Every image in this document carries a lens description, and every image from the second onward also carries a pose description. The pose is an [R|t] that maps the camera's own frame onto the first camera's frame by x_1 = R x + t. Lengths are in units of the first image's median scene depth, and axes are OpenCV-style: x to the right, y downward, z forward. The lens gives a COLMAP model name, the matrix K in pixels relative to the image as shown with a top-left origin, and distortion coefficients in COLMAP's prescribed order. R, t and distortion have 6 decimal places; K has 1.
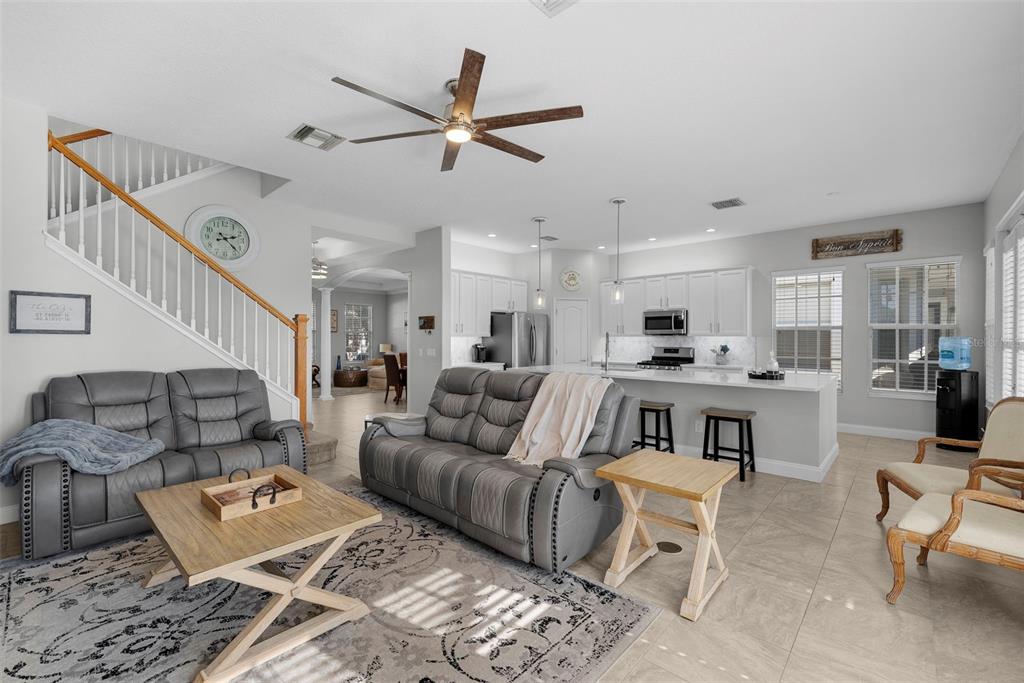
lens RADIAL K [[427.1, 0, 514.4], [0, 427.1, 339.8], [0, 0, 1]] dist [-0.002823, -0.000300]
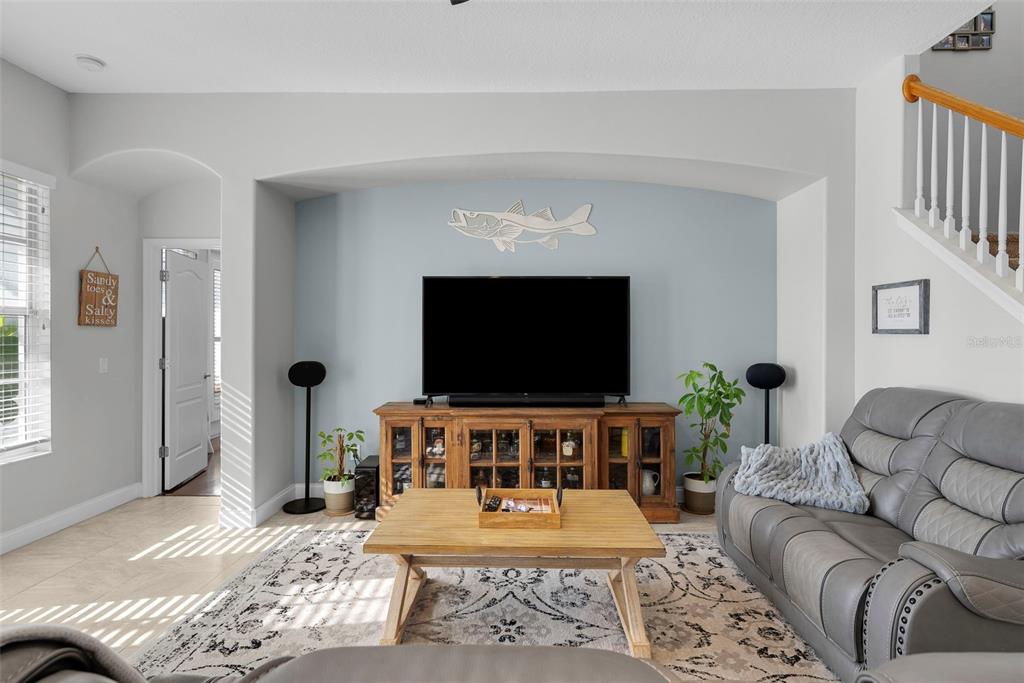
lens RADIAL K [[508.7, 0, 515.4], [0, 508.7, 340.6], [0, 0, 1]] dist [0.003653, 0.000393]
pose [[-0.754508, 0.000279, -0.656291, 0.104720], [-0.008661, 0.999909, 0.010382, -0.007152], [0.656234, 0.013517, -0.754436, 1.702052]]
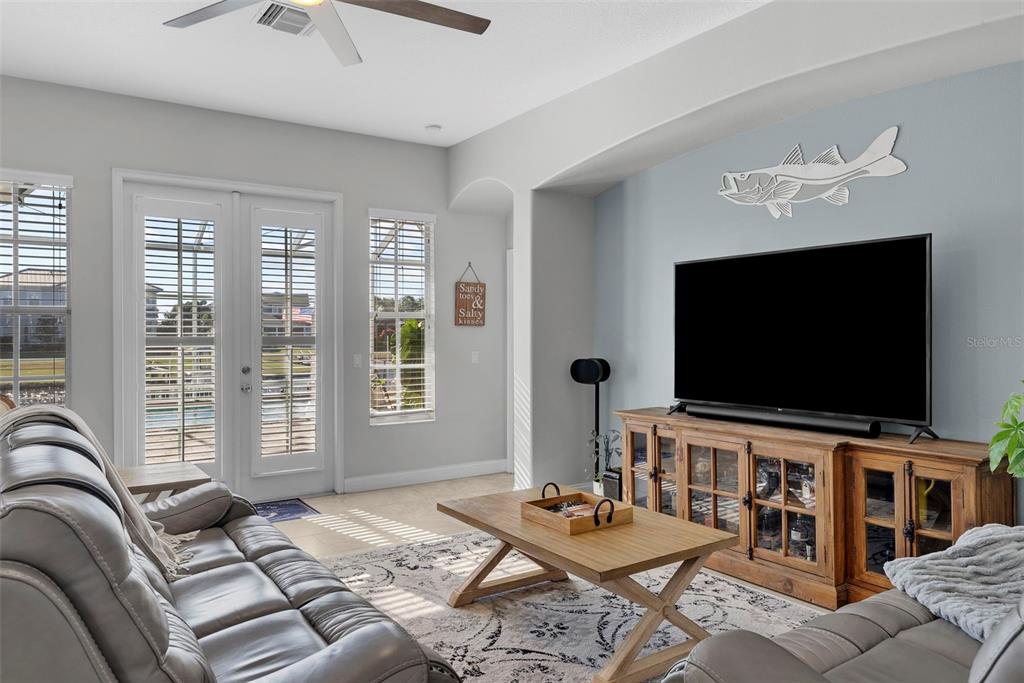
lens RADIAL K [[704.4, 0, 515.5], [0, 704.4, 336.3], [0, 0, 1]] dist [0.013548, 0.001919]
pose [[-0.970855, -0.001785, 0.239660, -0.787584], [0.000471, 0.999956, 0.009358, -0.008602], [-0.239666, 0.009198, -0.970812, 2.272916]]
